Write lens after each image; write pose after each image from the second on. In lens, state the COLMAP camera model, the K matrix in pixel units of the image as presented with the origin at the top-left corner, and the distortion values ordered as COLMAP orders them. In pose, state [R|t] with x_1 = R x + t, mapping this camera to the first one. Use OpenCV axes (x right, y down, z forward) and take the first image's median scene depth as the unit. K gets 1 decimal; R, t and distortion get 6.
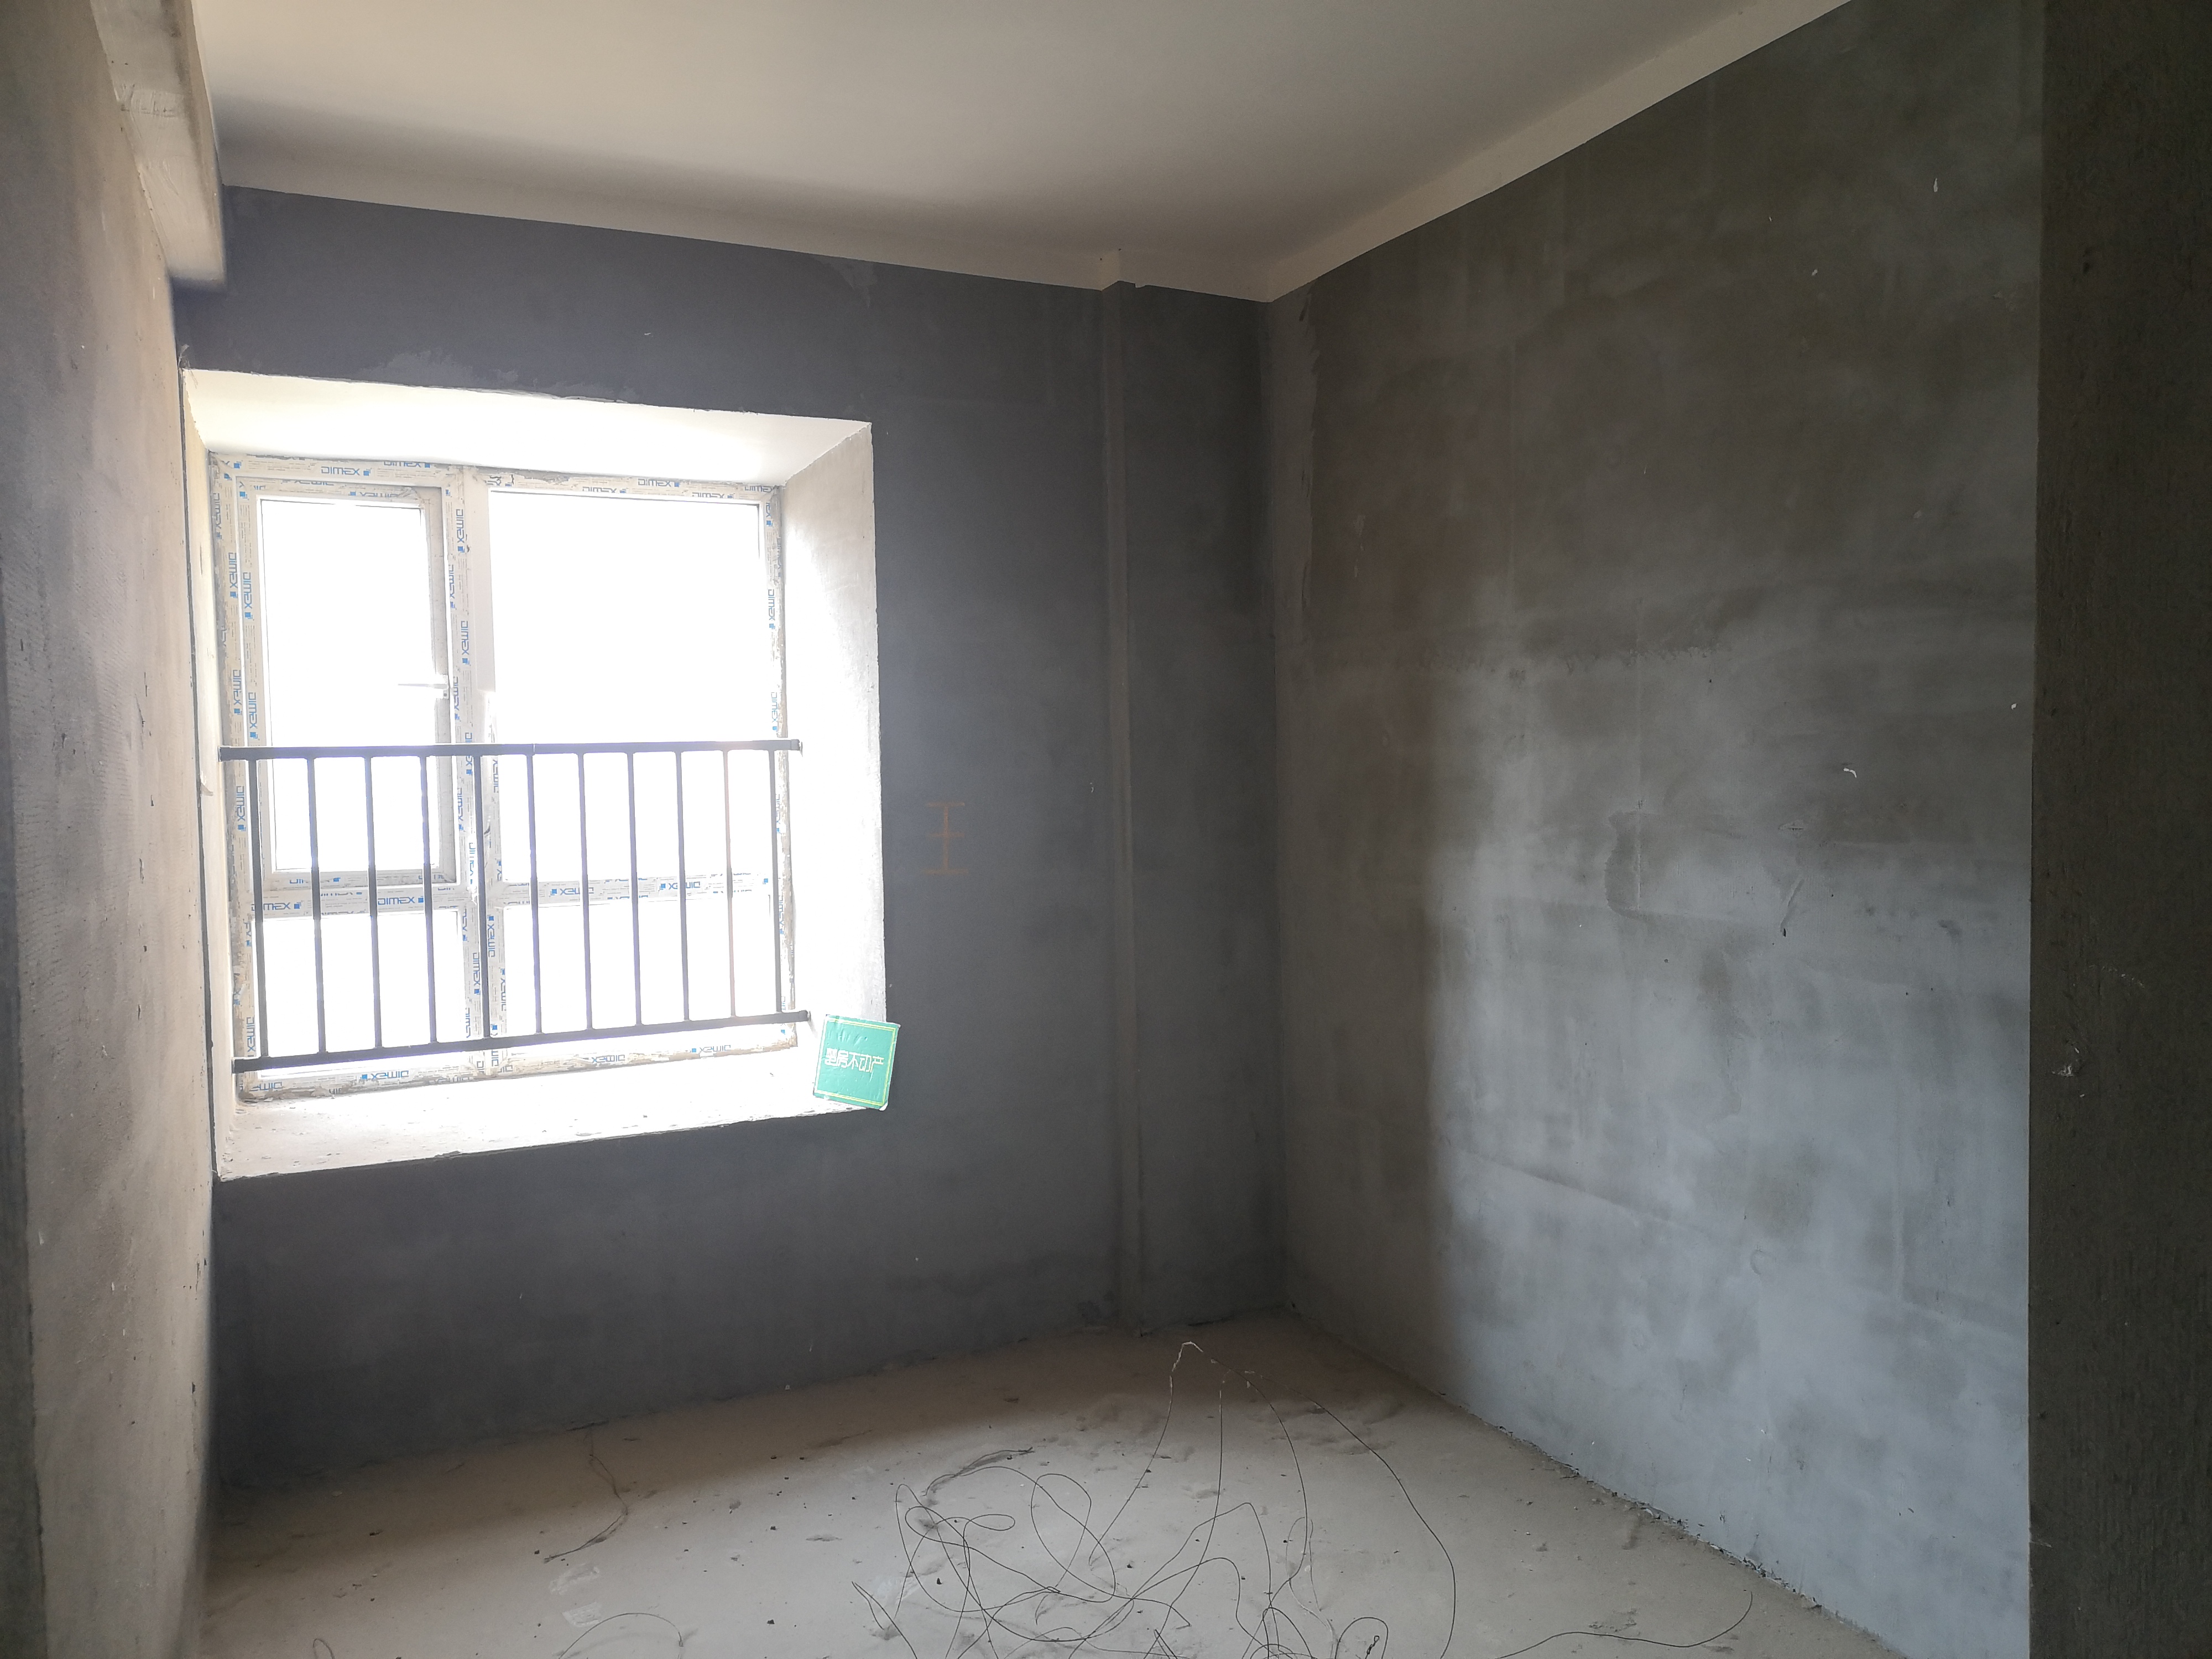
lens RADIAL K [[1667.1, 0, 1100.0], [0, 1667.1, 825.2], [0, 0, 1]] dist [0.048834, 0.004455]
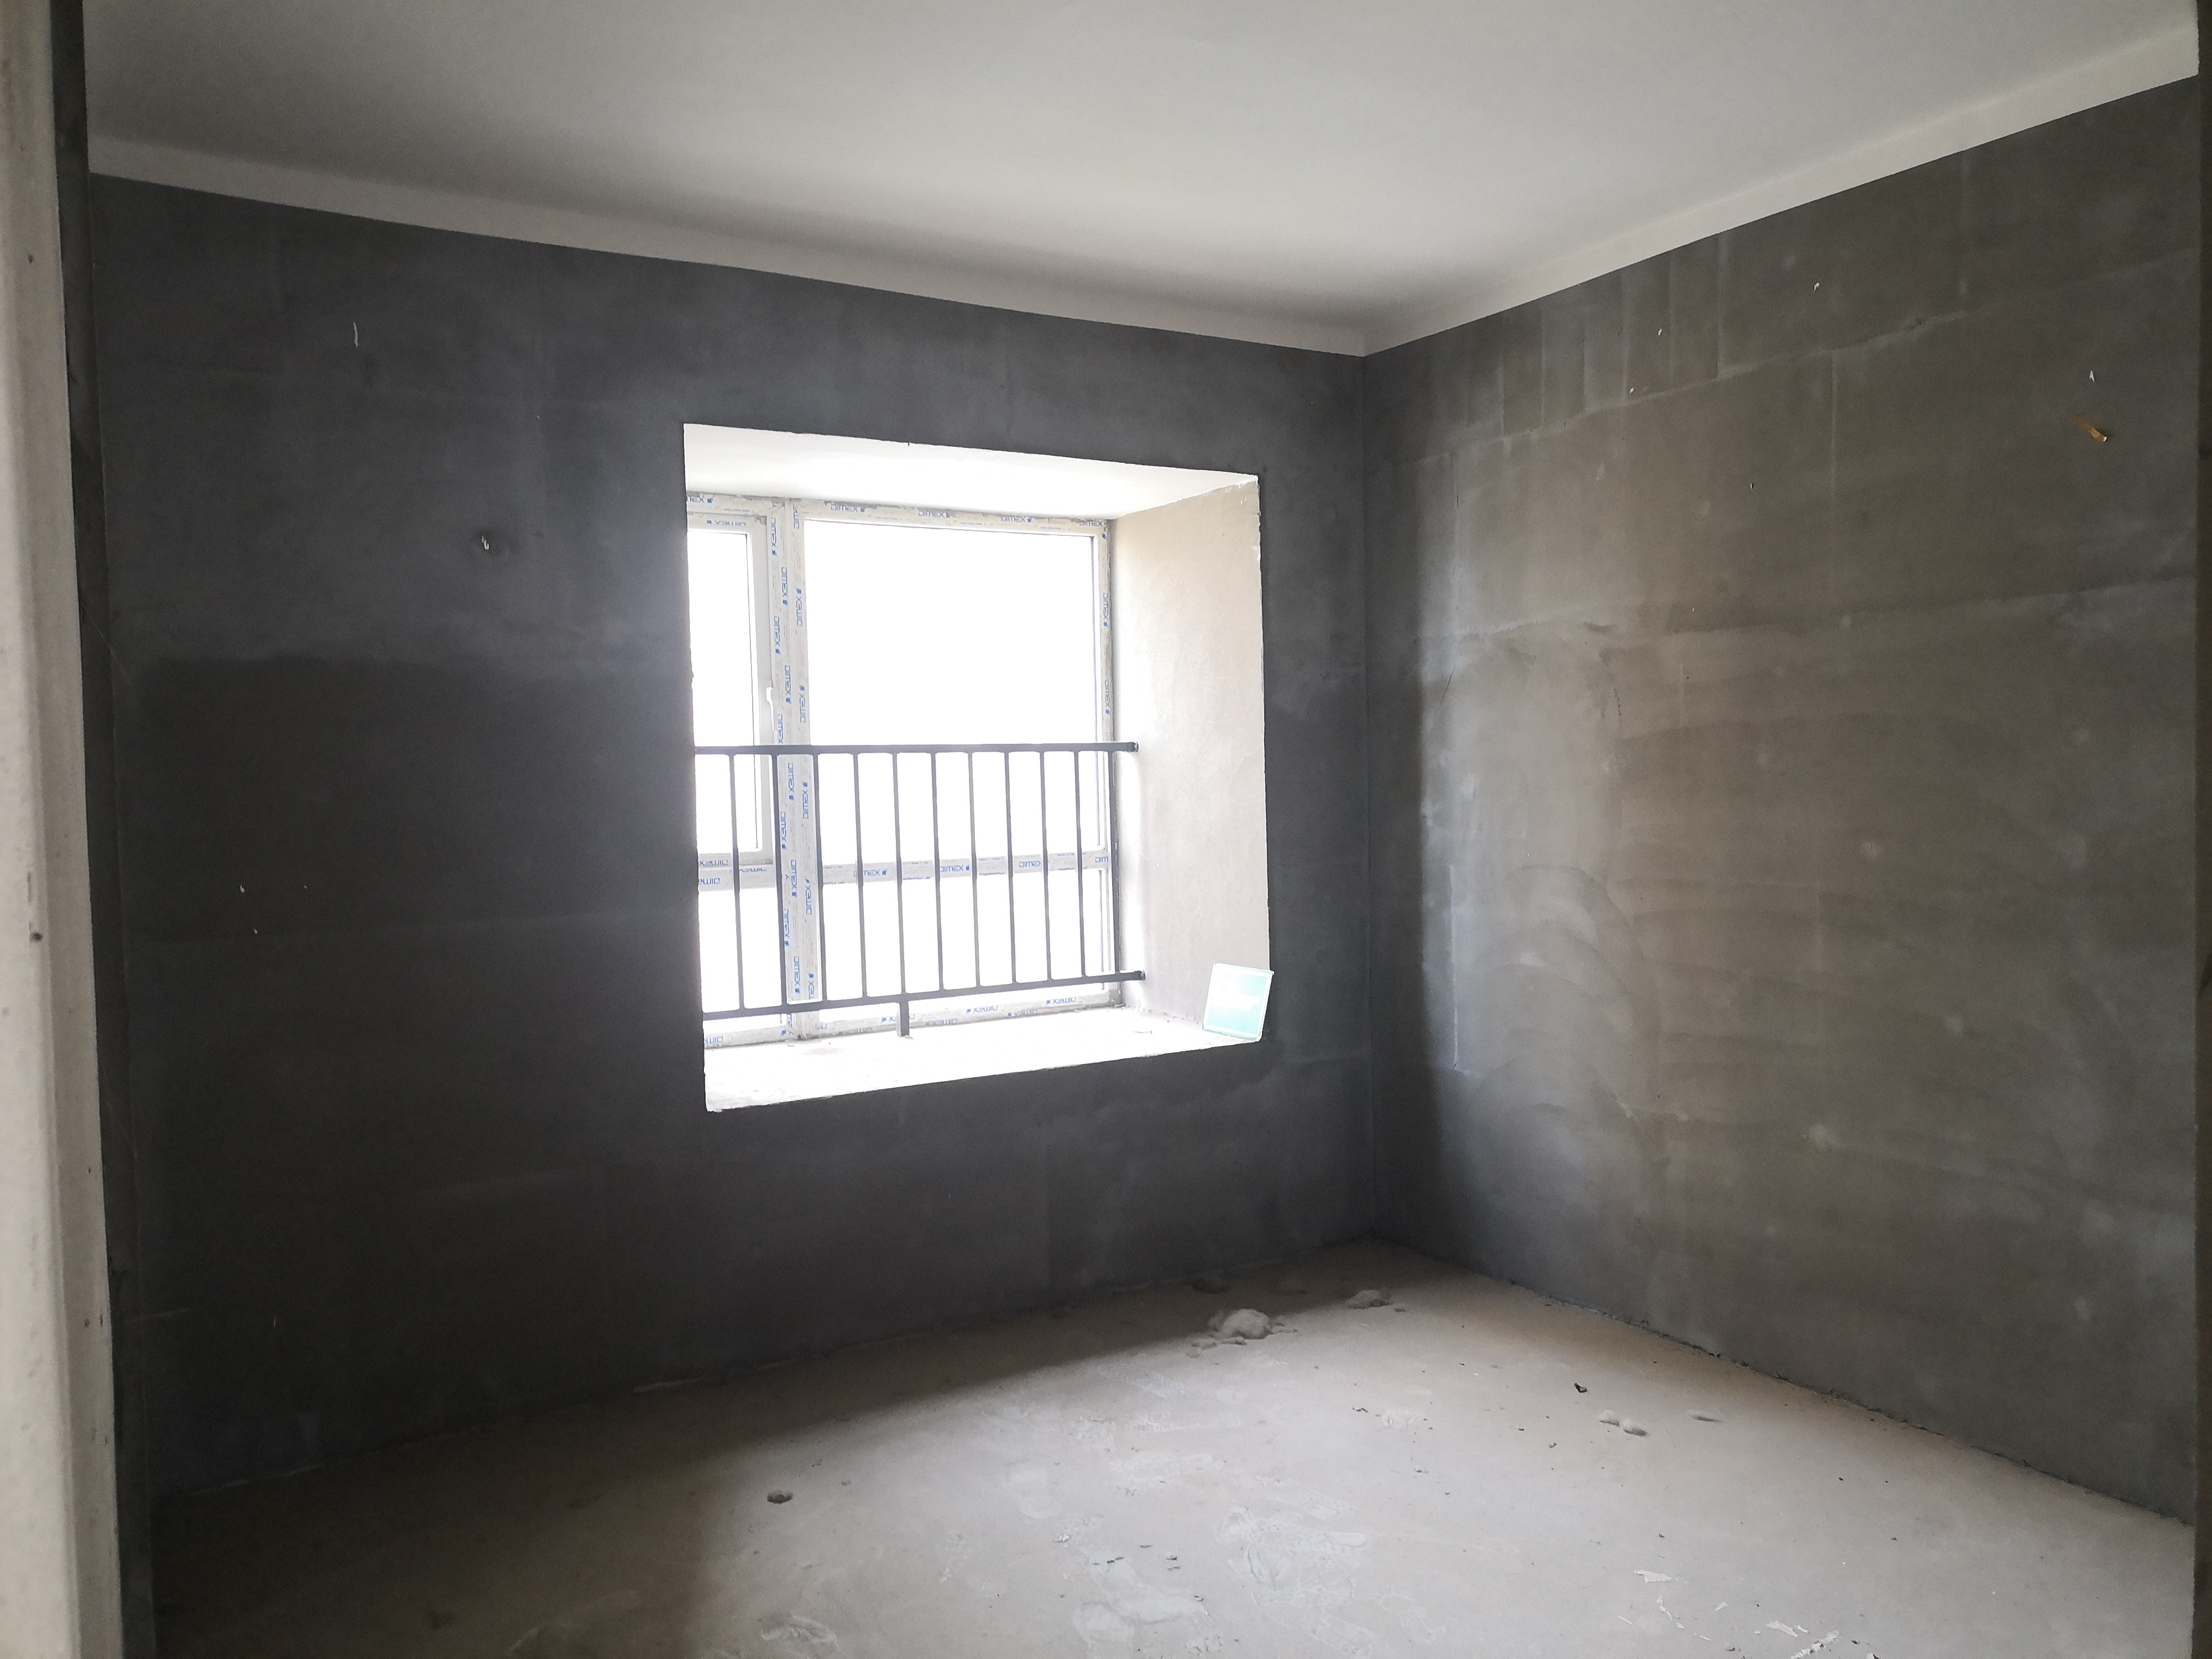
lens RADIAL K [[1667.1, 0, 1073.3], [0, 1667.1, 868.6], [0, 0, 1]] dist [0.048834, 0.004455]
pose [[0.994562, -0.002767, 0.104105, -0.344427], [0.000486, 0.999759, 0.021928, 0.012839], [-0.104141, -0.021759, 0.994325, -0.162488]]
